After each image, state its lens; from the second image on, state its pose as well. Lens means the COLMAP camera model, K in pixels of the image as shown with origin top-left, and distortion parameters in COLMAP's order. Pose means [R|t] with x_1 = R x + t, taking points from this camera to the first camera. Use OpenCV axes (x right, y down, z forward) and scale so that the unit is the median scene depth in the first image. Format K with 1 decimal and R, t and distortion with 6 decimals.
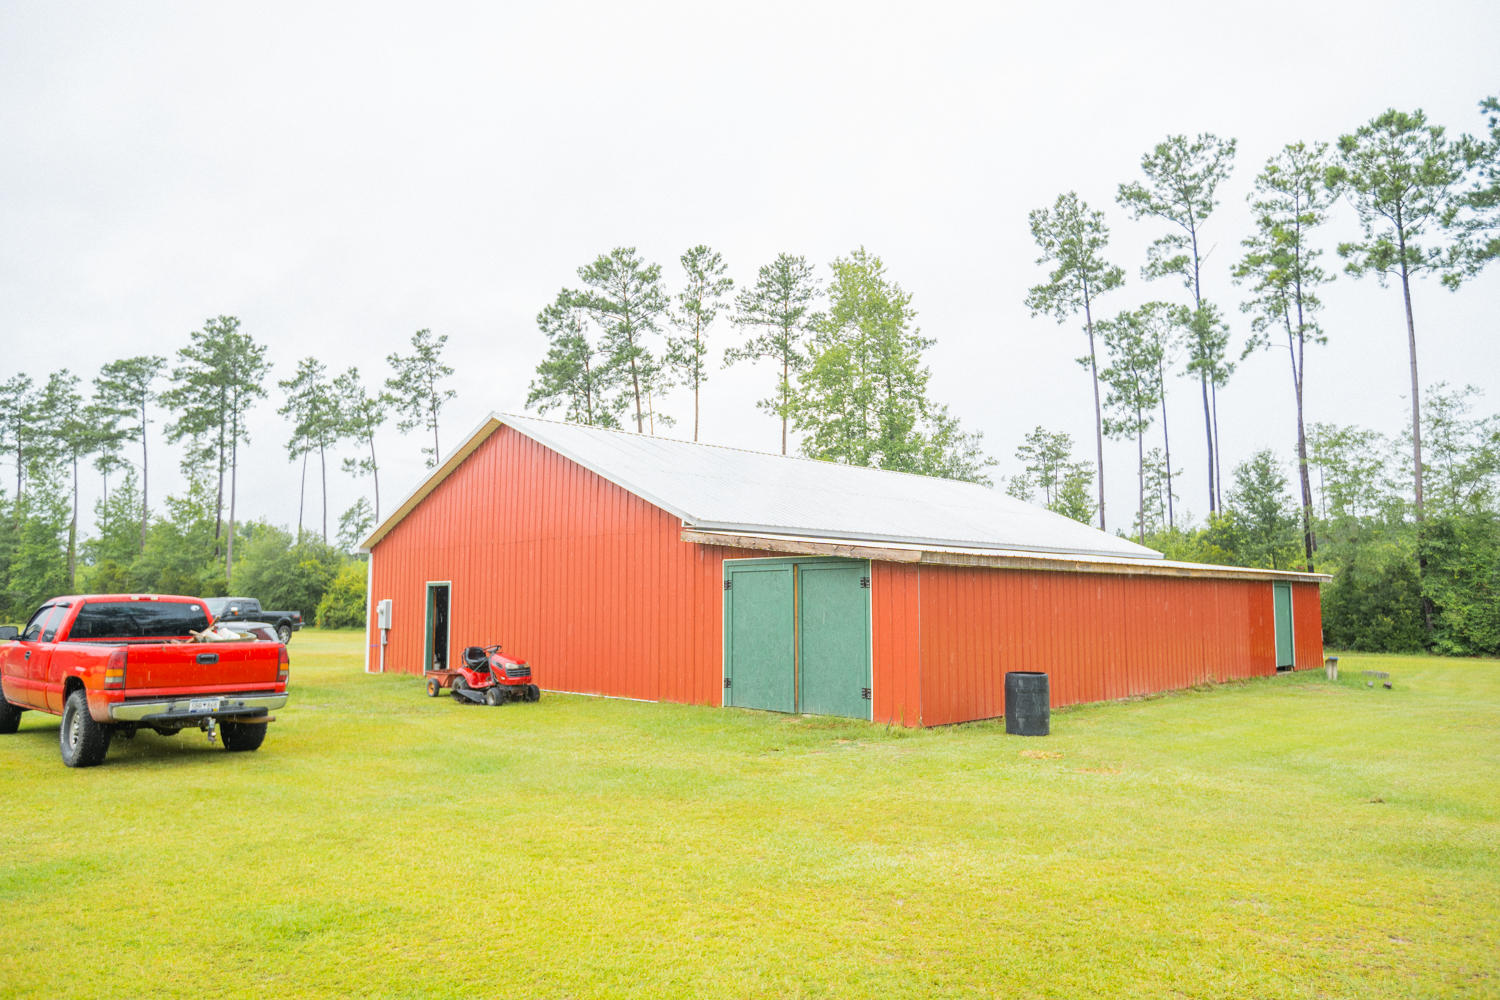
lens RADIAL K [[1076.5, 0, 750.0], [0, 1076.5, 500.0], [0, 0, 1]] dist [-0.025024, 0.008673]
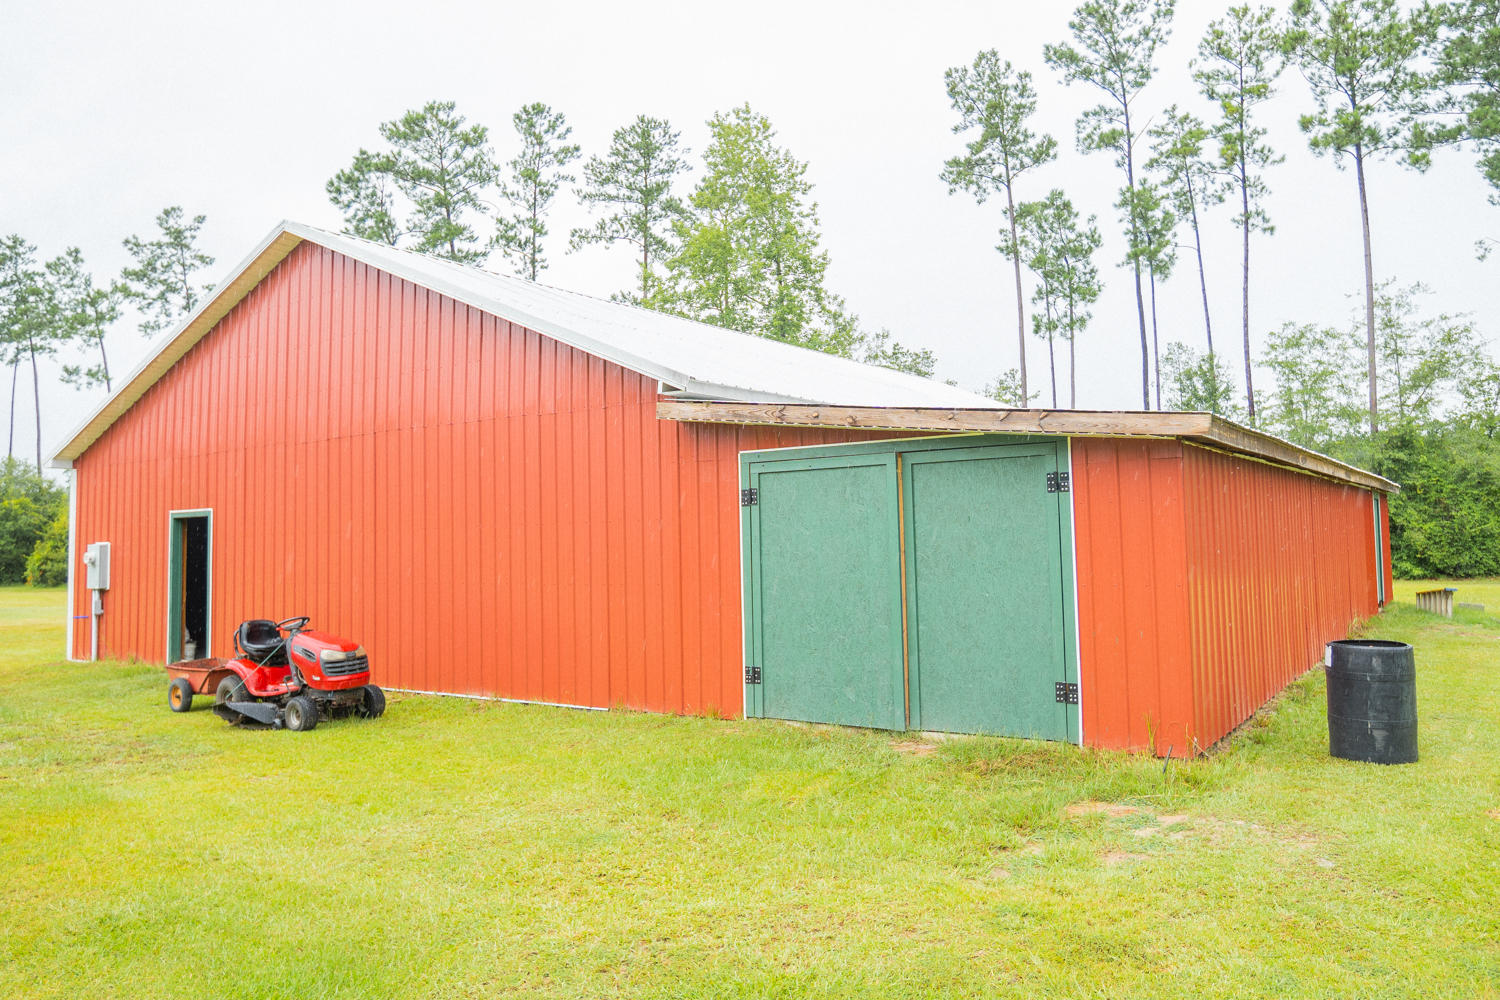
lens RADIAL K [[1066.5, 0, 755.9], [0, 1066.5, 462.6], [0, 0, 1]] dist [-0.051290, 0.045201]
pose [[0.979482, -0.008071, 0.201371, -0.056968], [0.003751, 0.999755, 0.021825, 0.022025], [-0.201498, -0.020622, 0.979272, 0.207775]]
